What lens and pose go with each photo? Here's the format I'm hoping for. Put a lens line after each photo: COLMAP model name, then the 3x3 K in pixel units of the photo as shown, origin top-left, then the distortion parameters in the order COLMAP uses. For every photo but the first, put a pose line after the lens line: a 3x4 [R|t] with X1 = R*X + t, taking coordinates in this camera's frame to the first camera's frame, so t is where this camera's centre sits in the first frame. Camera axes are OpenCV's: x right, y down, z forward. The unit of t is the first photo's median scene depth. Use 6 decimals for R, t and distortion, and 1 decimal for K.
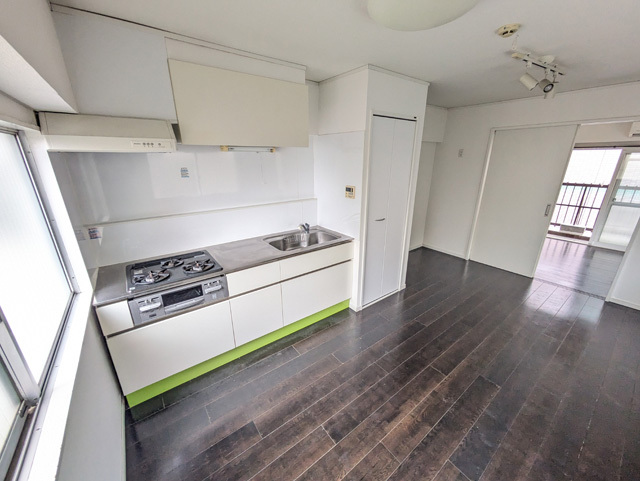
lens RADIAL K [[254.5, 0, 321.1], [0, 254.5, 242.6], [0, 0, 1]] dist [0.000489, 0.000026]
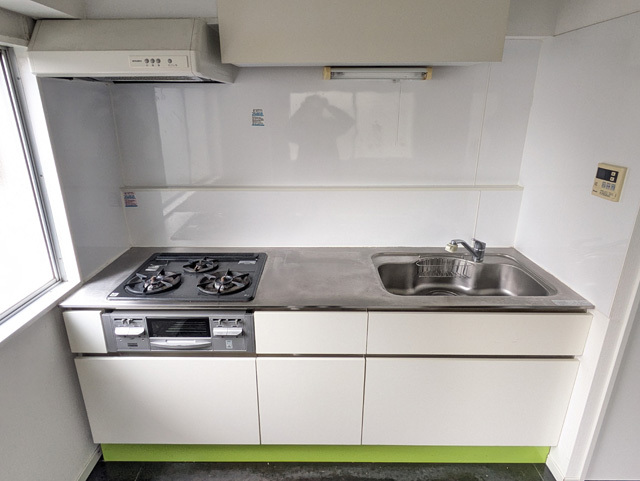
lens RADIAL K [[381.6, 0, 317.7], [0, 381.6, 238.5], [0, 0, 1]] dist [0.001764, -0.002687]
pose [[0.792521, 0.198286, -0.576709, 0.138715], [-0.194357, 0.978477, 0.069336, -0.091768], [0.578045, 0.057137, 0.814002, 0.387889]]
